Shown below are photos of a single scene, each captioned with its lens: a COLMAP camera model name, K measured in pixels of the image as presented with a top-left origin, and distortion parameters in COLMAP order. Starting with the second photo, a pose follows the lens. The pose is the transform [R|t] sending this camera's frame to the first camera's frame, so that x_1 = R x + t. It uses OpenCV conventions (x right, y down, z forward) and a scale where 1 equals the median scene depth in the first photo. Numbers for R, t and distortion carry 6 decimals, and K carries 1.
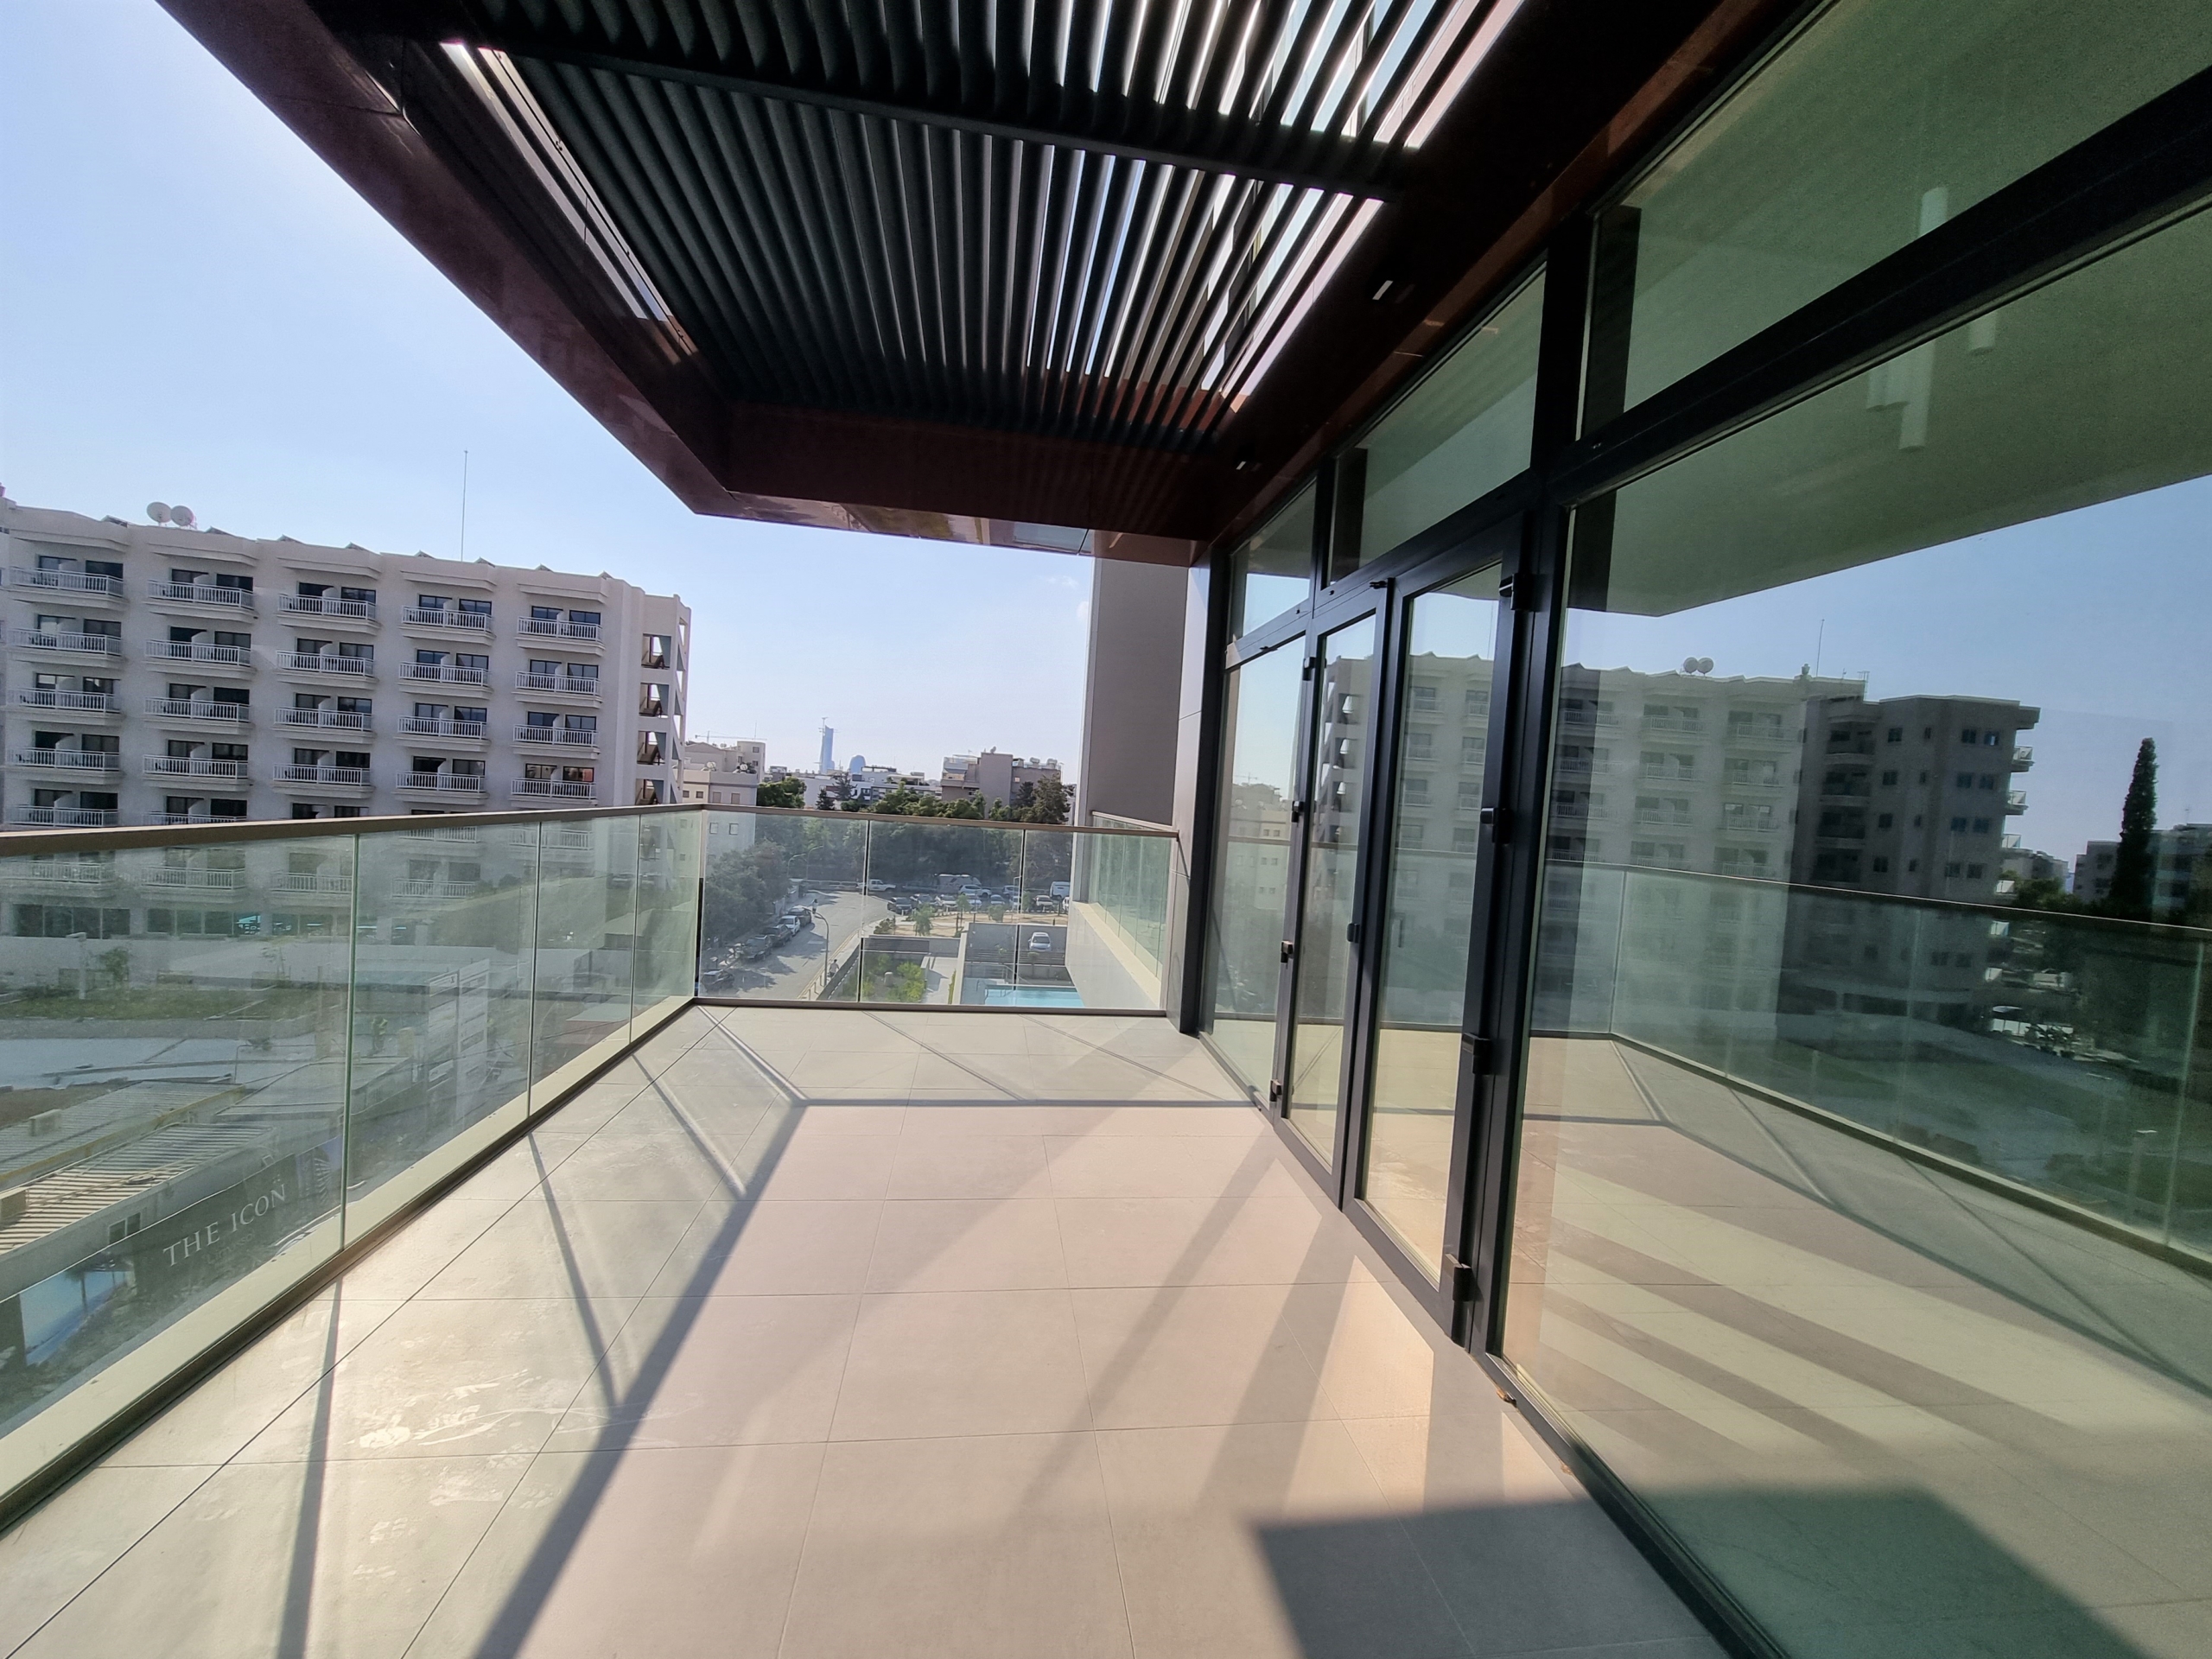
lens RADIAL K [[903.0, 0, 1111.4], [0, 903.0, 831.0], [0, 0, 1]] dist [-0.001563, -0.000013]
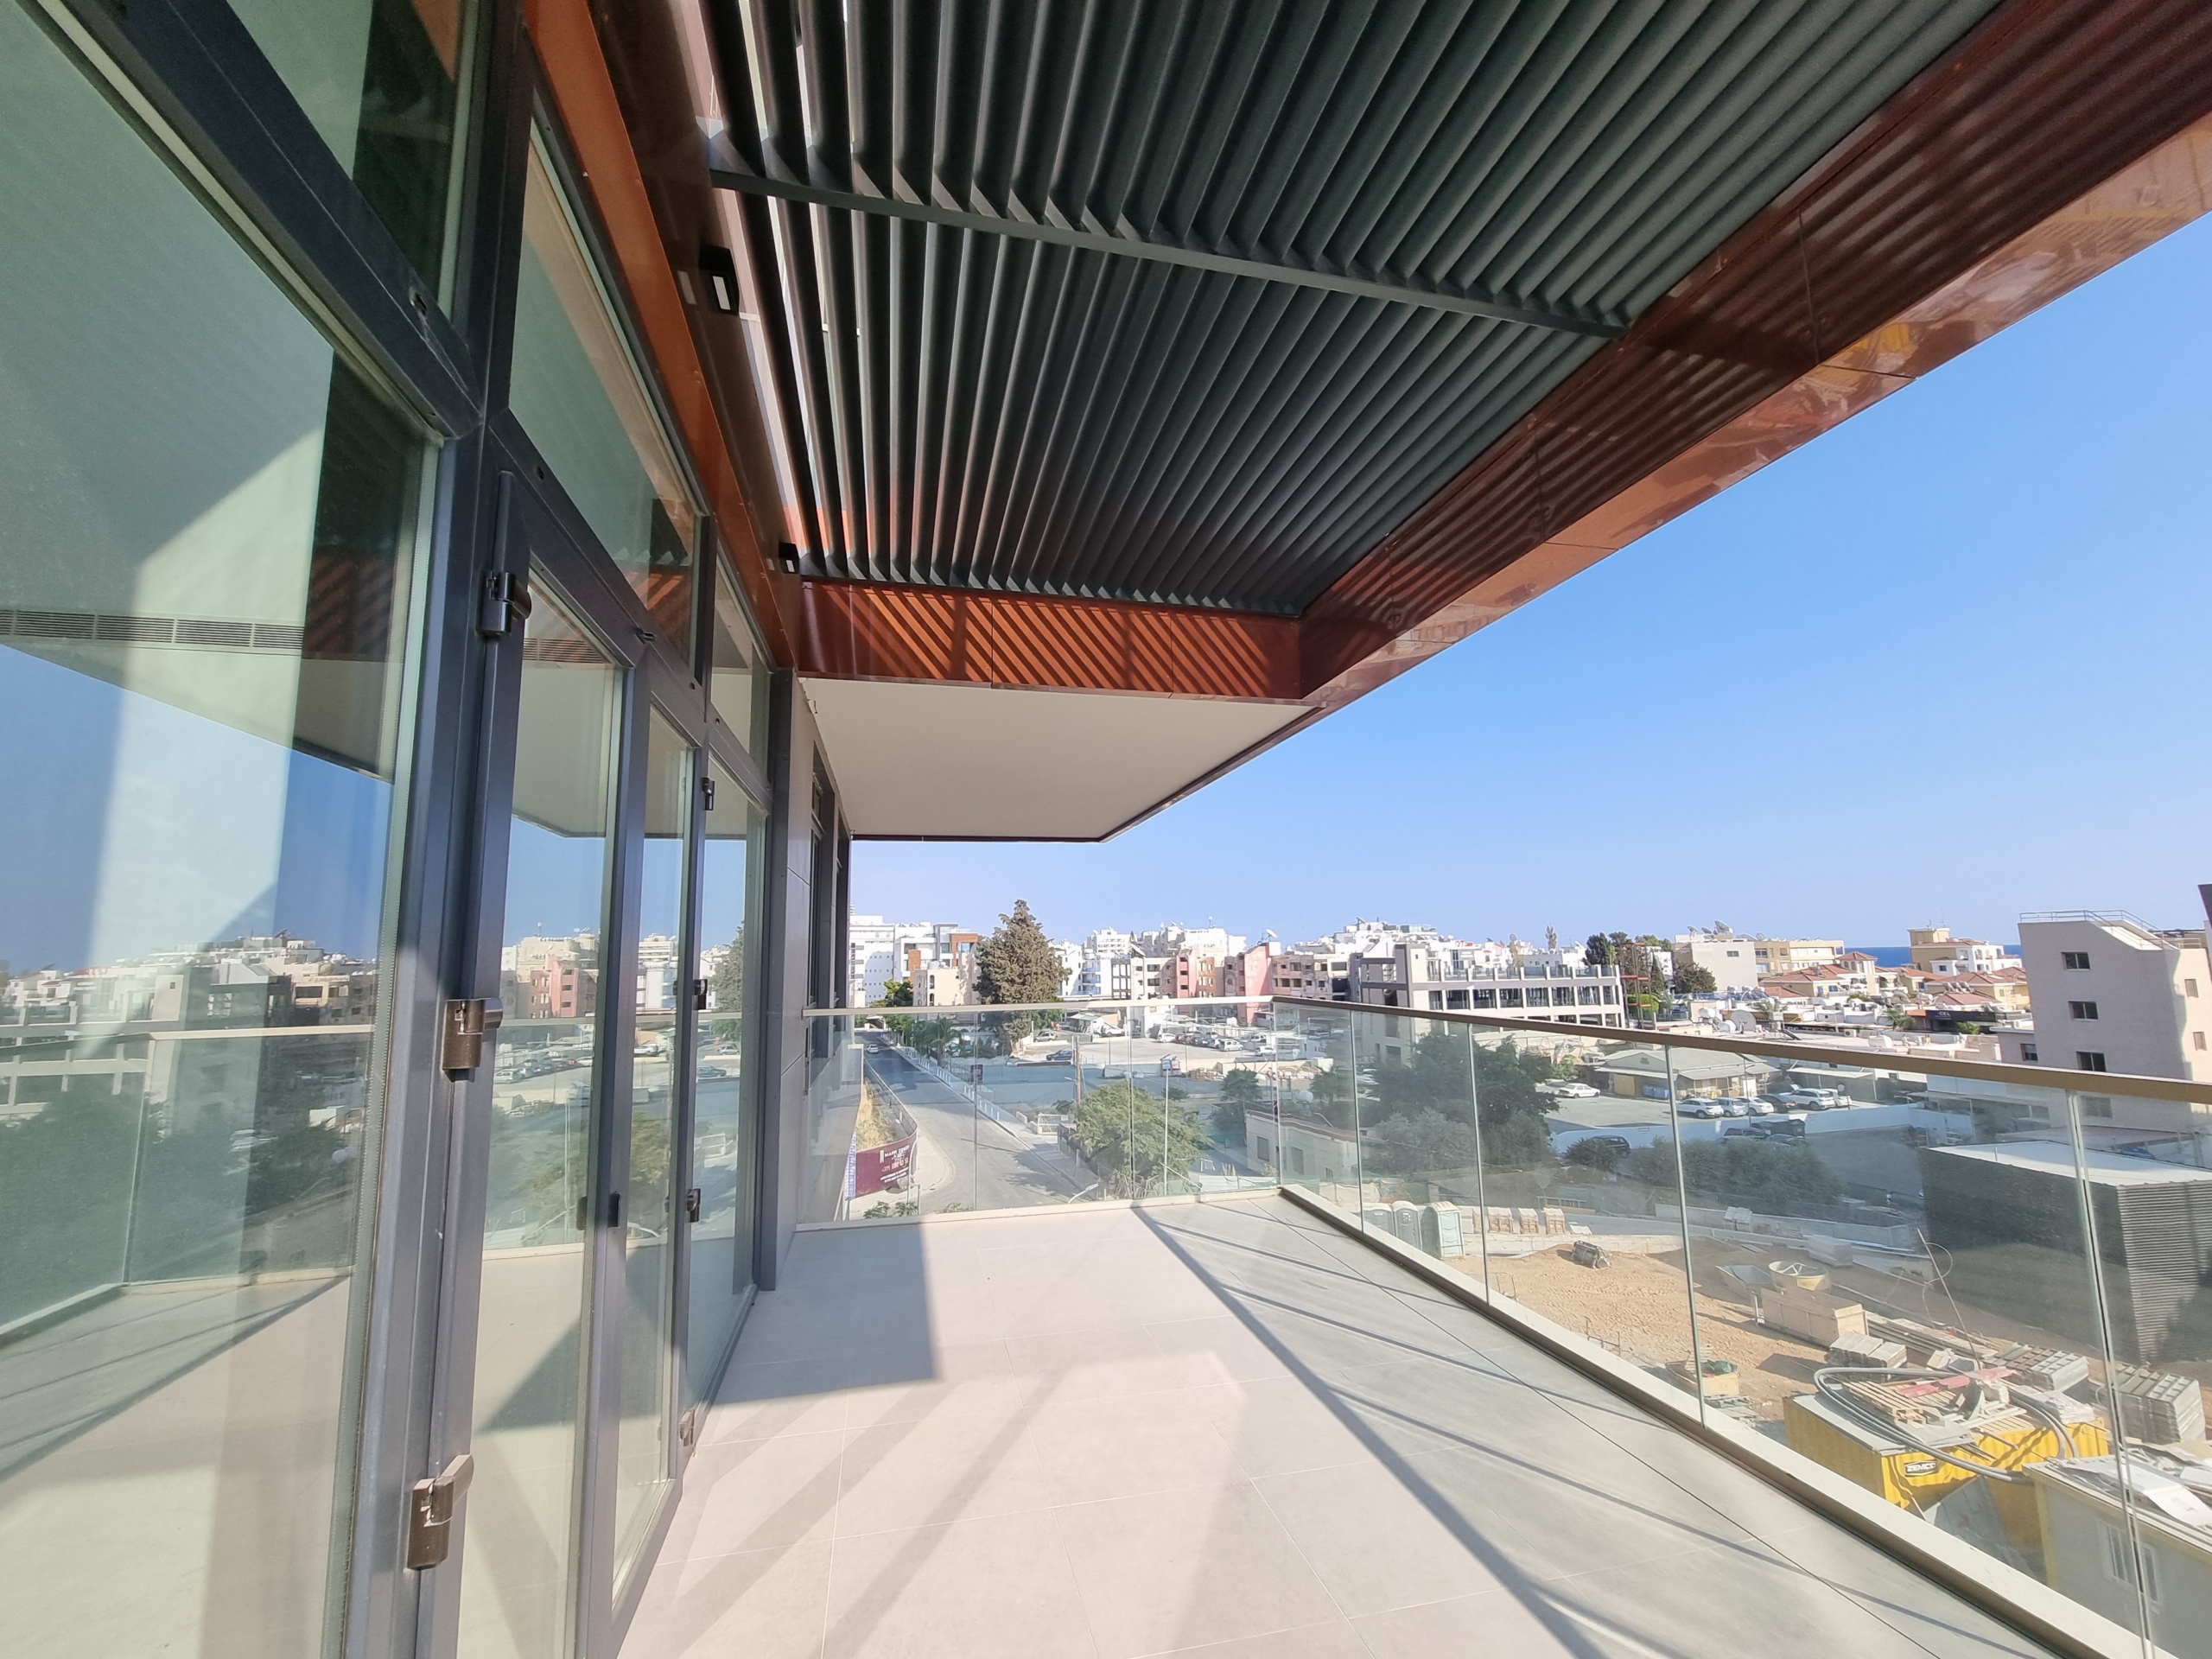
lens RADIAL K [[903.0, 0, 1107.6], [0, 903.0, 837.2], [0, 0, 1]] dist [-0.001563, -0.000013]
pose [[-0.992954, -0.058326, -0.103157, 0.047666], [-0.049298, 0.994900, -0.088000, -0.149841], [0.107763, -0.082295, -0.990765, 2.462732]]
